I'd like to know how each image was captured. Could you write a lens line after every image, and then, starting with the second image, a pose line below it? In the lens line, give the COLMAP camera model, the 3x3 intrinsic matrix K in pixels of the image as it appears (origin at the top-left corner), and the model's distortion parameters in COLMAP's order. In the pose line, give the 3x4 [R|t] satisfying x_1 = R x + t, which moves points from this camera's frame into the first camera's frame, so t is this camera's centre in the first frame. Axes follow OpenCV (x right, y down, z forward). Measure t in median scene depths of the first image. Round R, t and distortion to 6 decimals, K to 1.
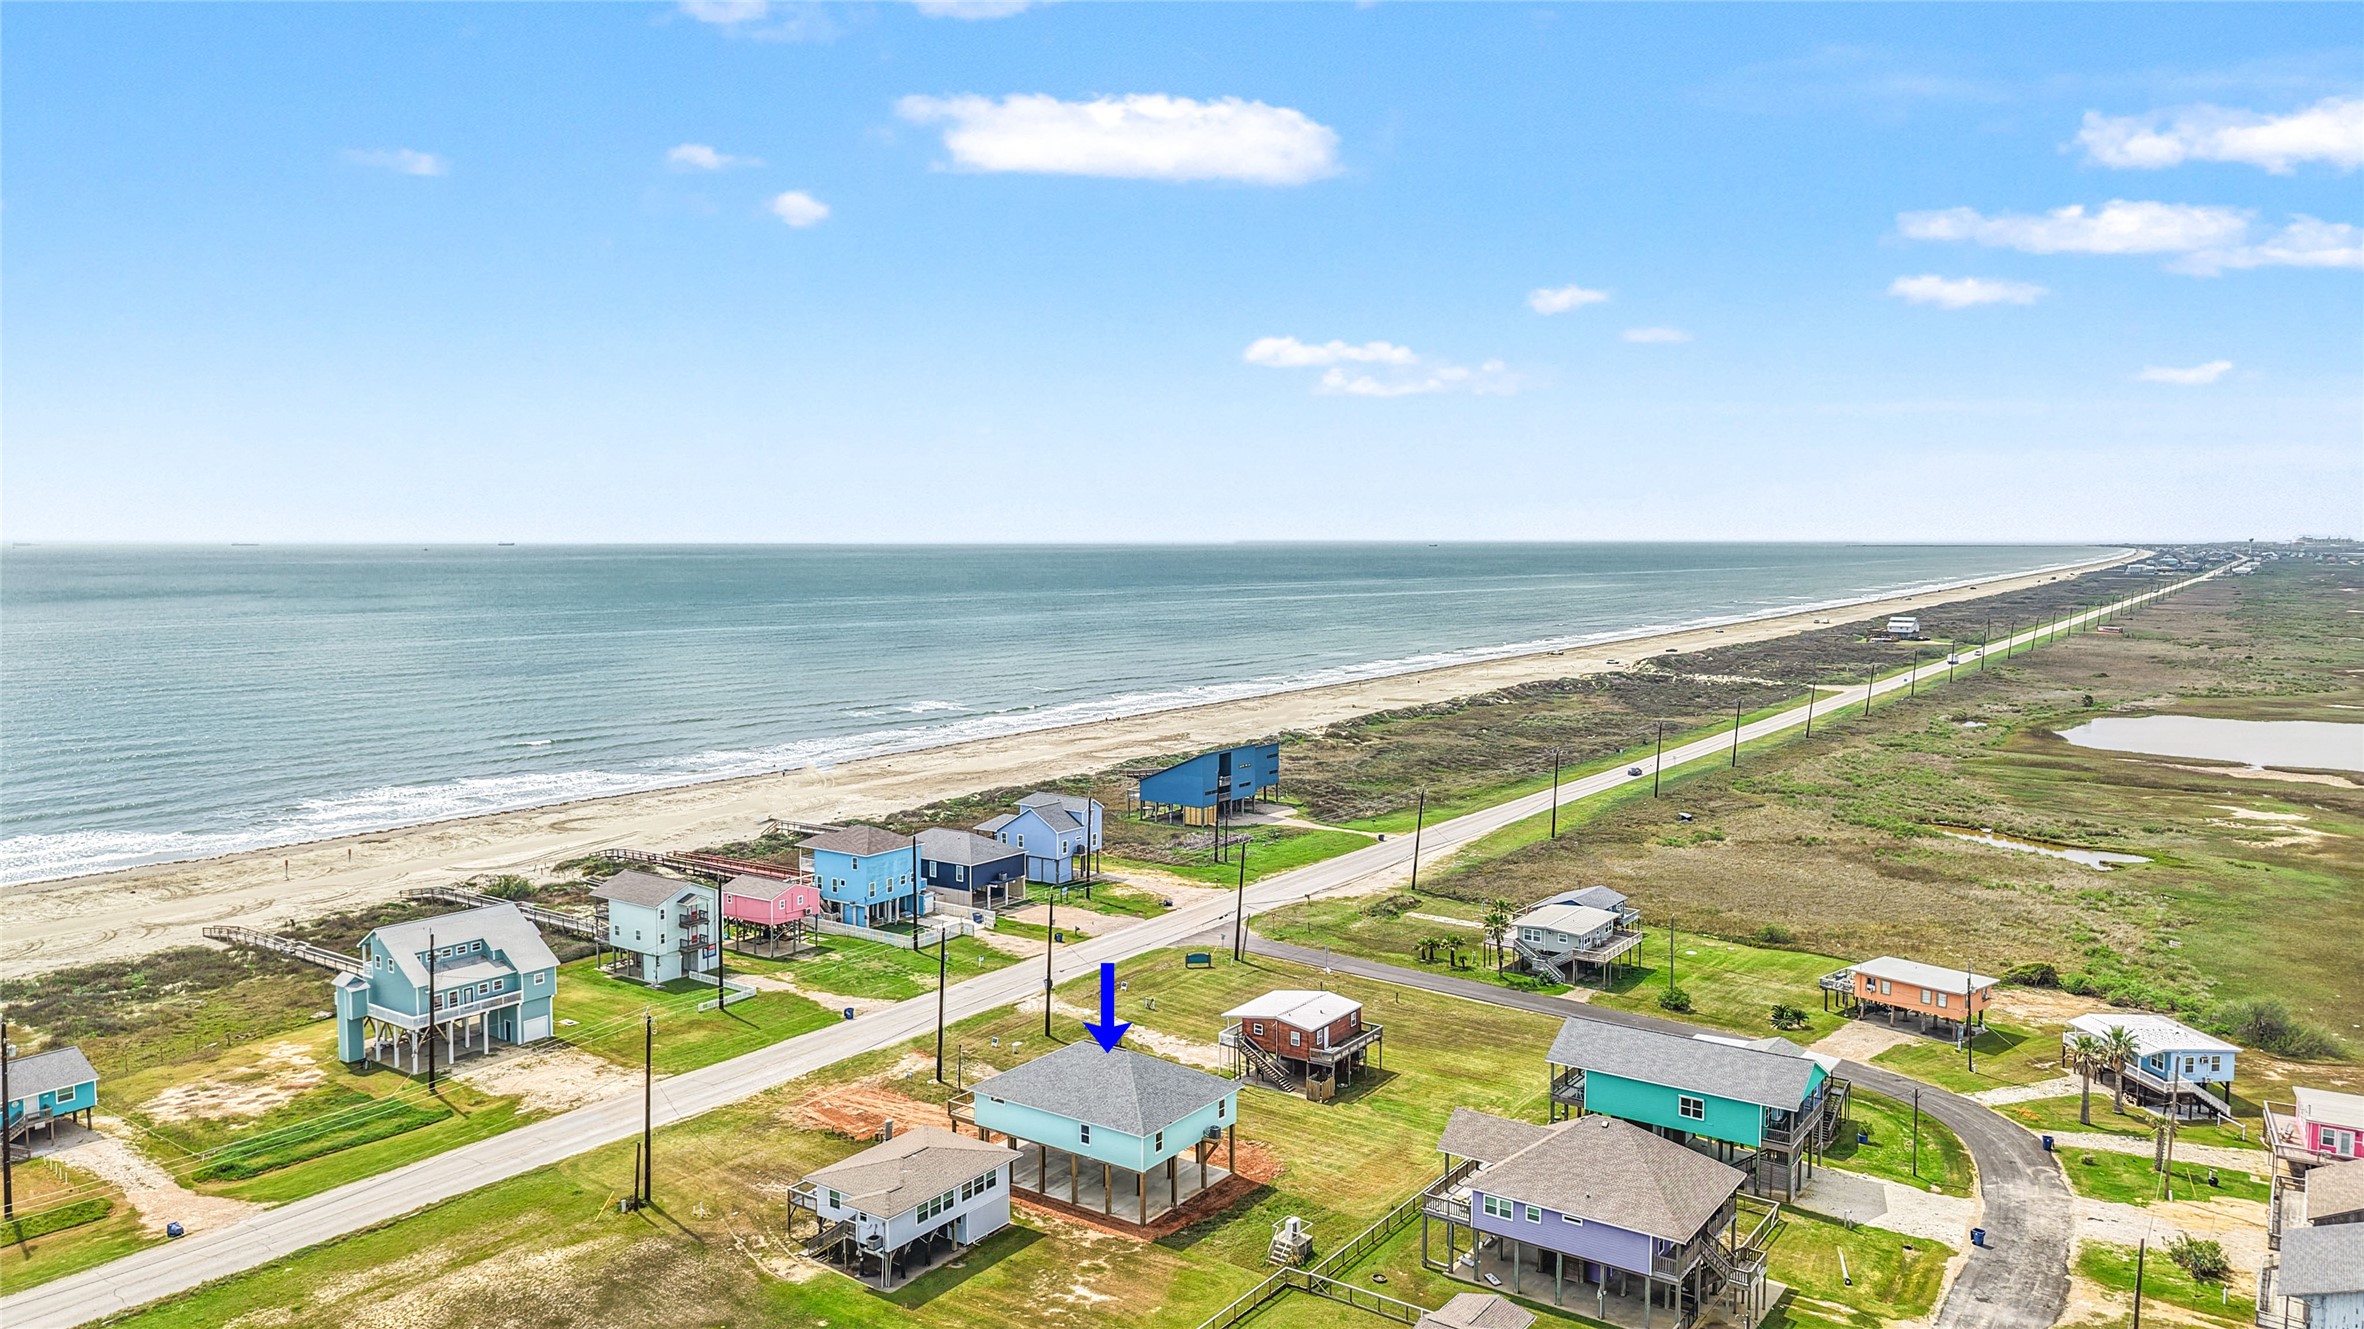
lens RADIAL K [[1589.3, 0, 1192.5], [0, 1589.3, 662.7], [0, 0, 1]] dist [0.062872, -0.094745]
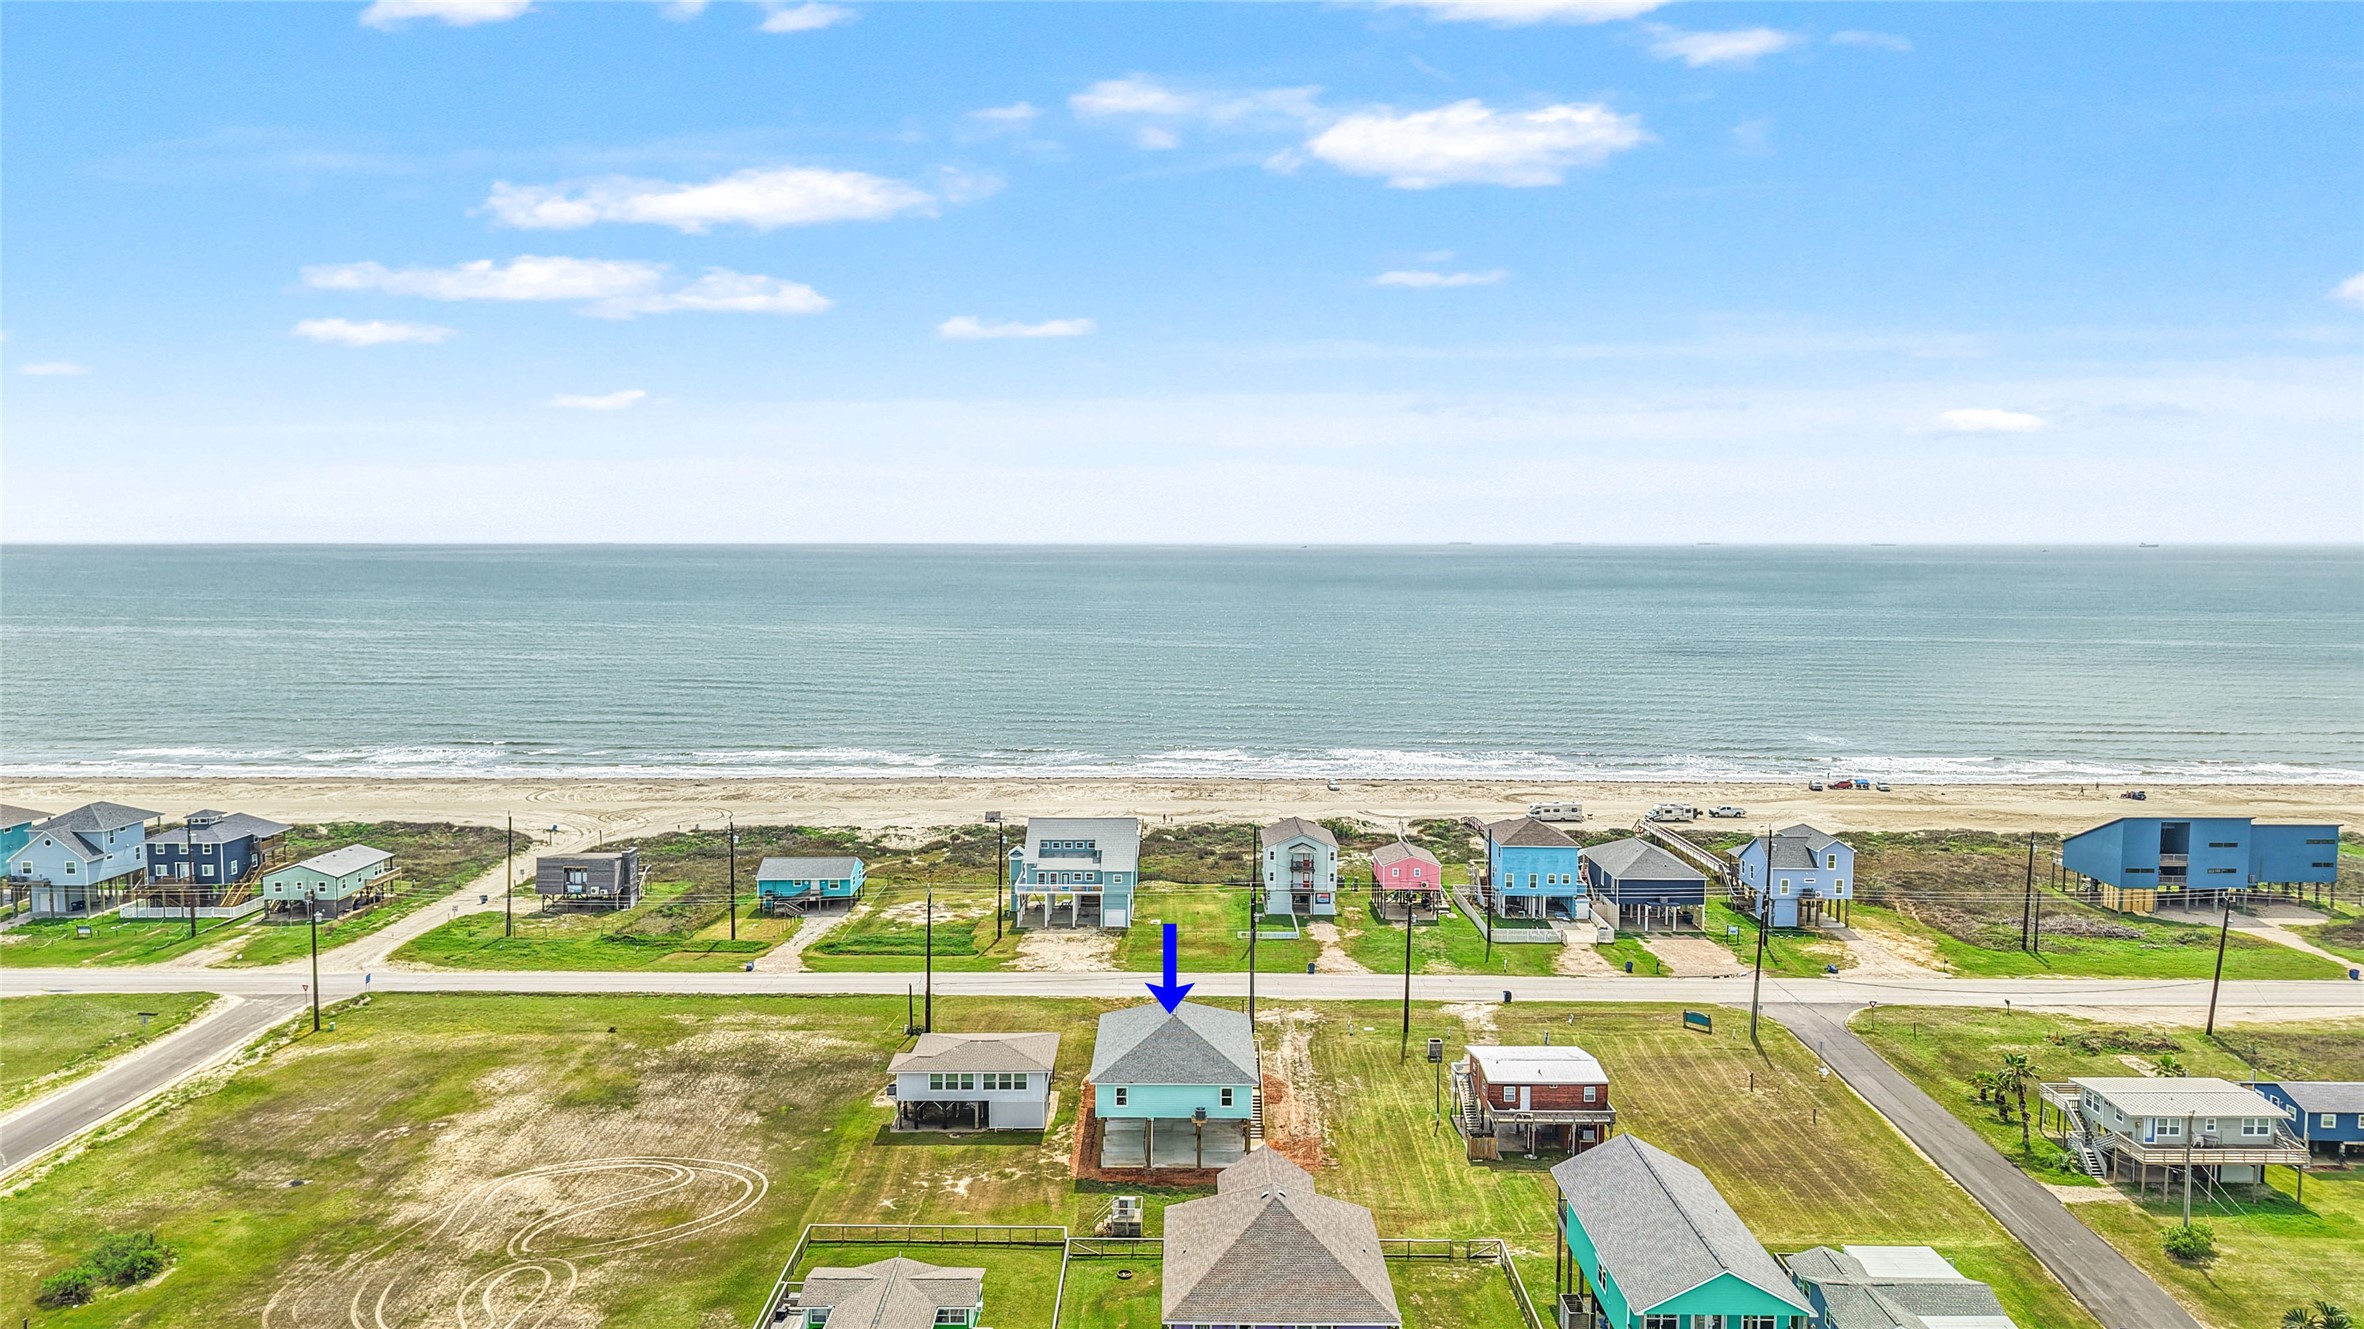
lens RADIAL K [[1589.3, 0, 1192.5], [0, 1589.3, 662.7], [0, 0, 1]] dist [0.062872, -0.094745]
pose [[0.580440, 0.068625, -0.811406, 0.692249], [-0.071417, 0.996893, 0.033224, -0.021131], [0.811165, 0.038664, 0.583538, 0.334588]]
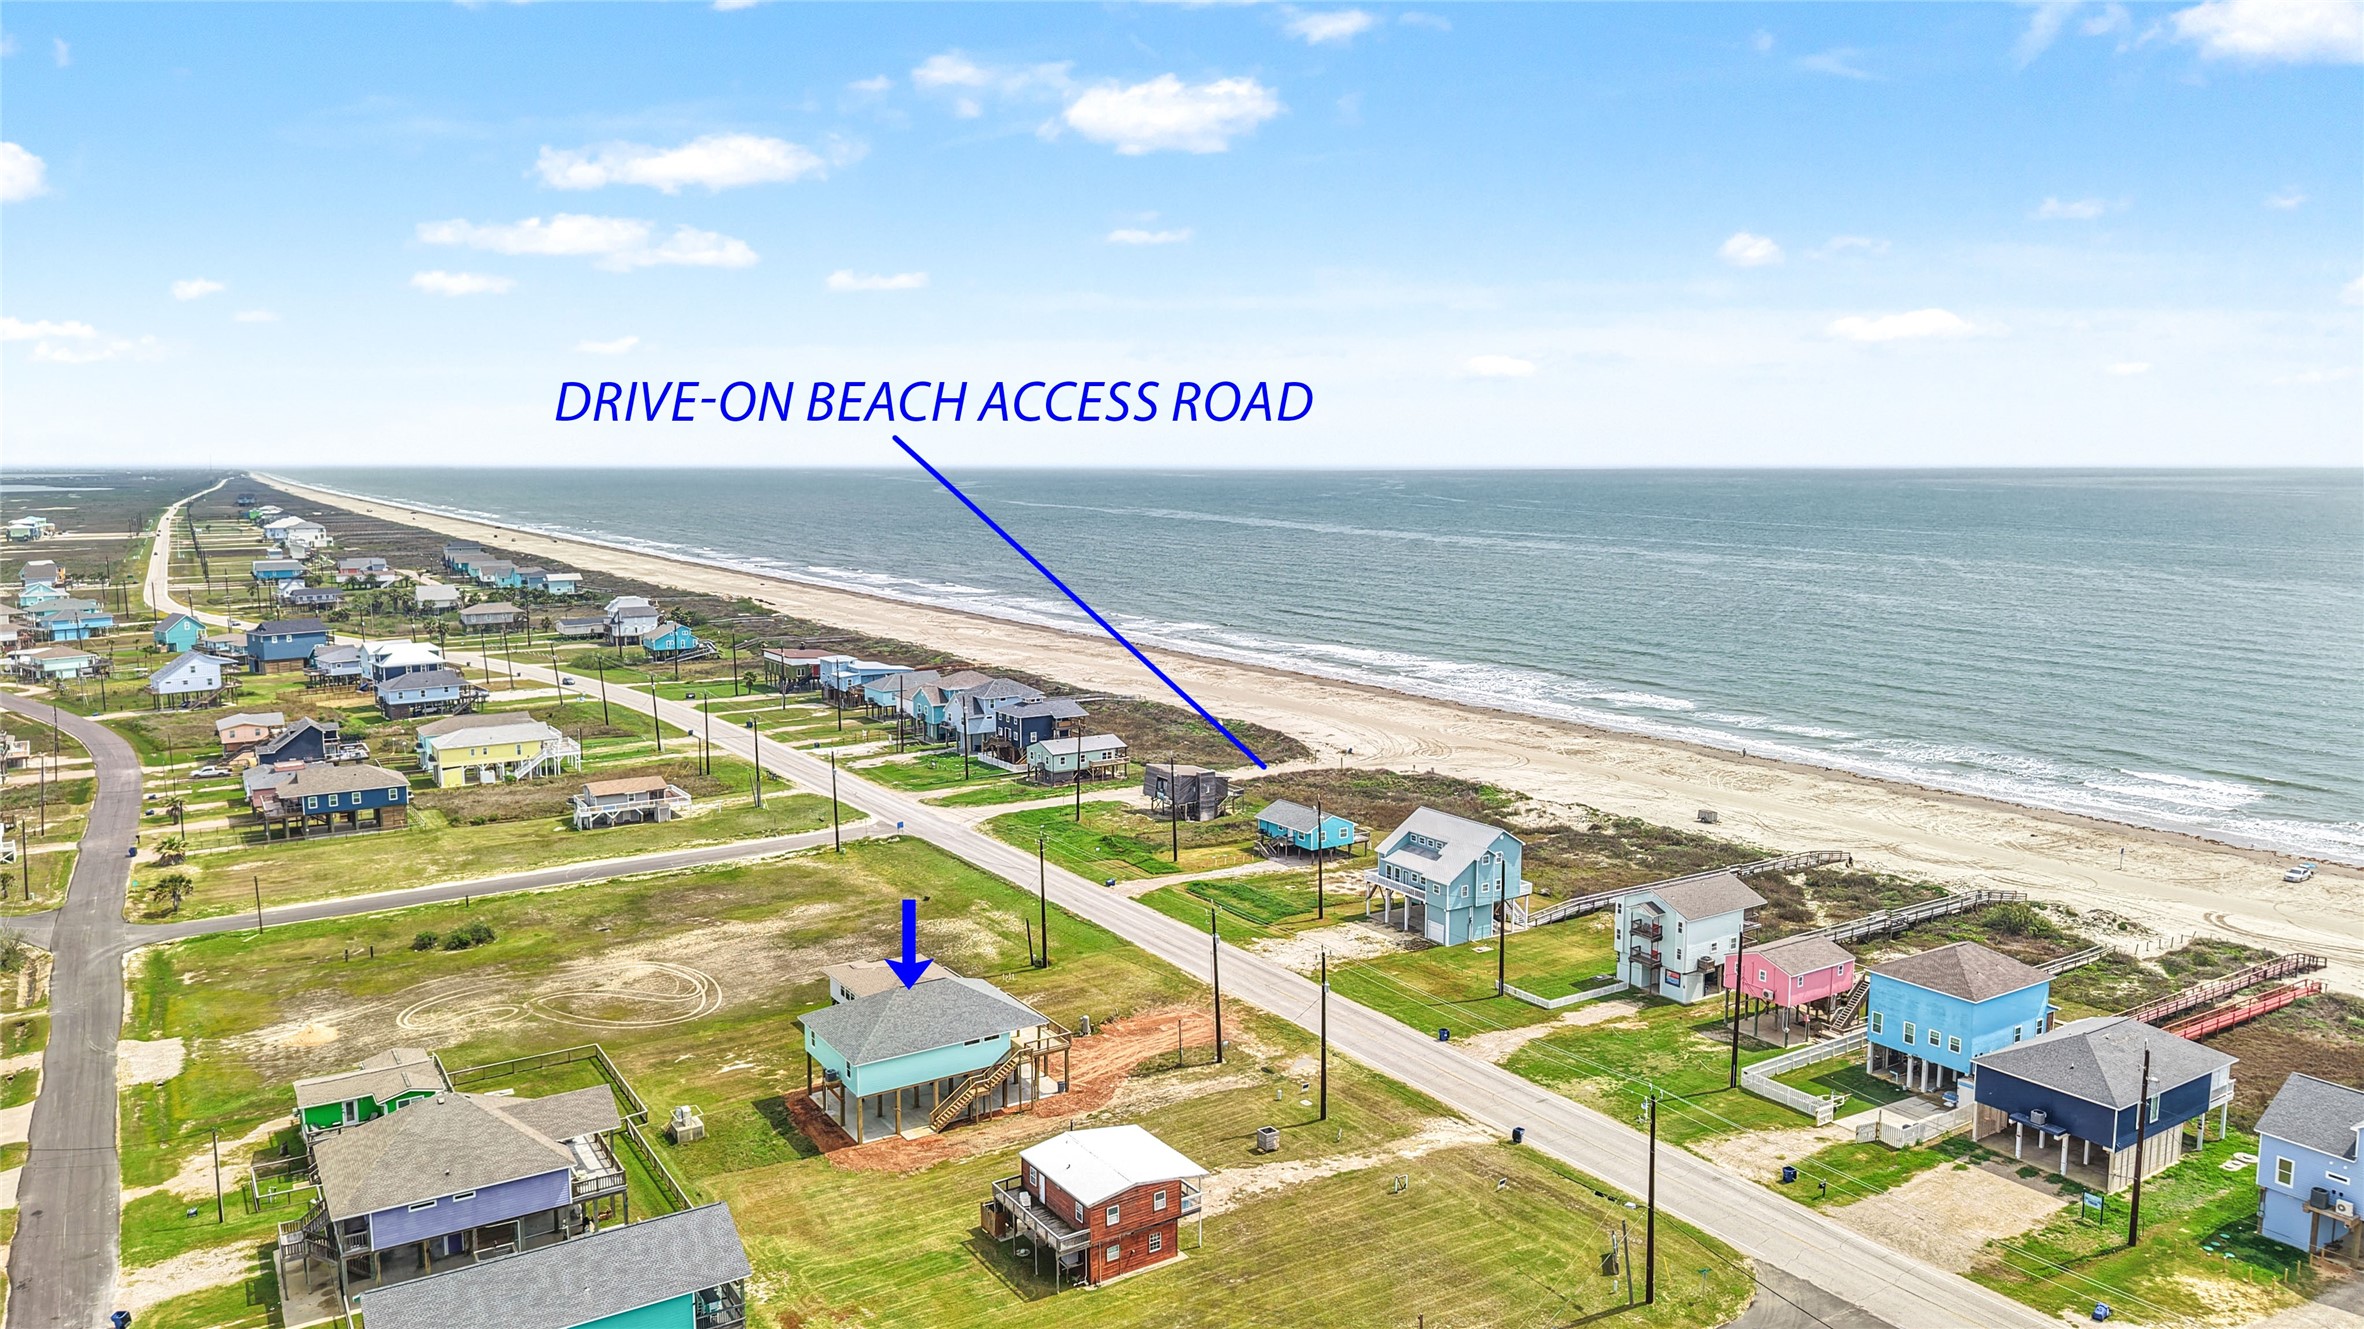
lens RADIAL K [[1589.3, 0, 1192.5], [0, 1589.3, 662.7], [0, 0, 1]] dist [0.062872, -0.094745]
pose [[-0.371590, 0.120815, -0.920502, 0.745650], [-0.073069, 0.984615, 0.158727, -0.141462], [0.925517, 0.126242, -0.357045, 1.337078]]
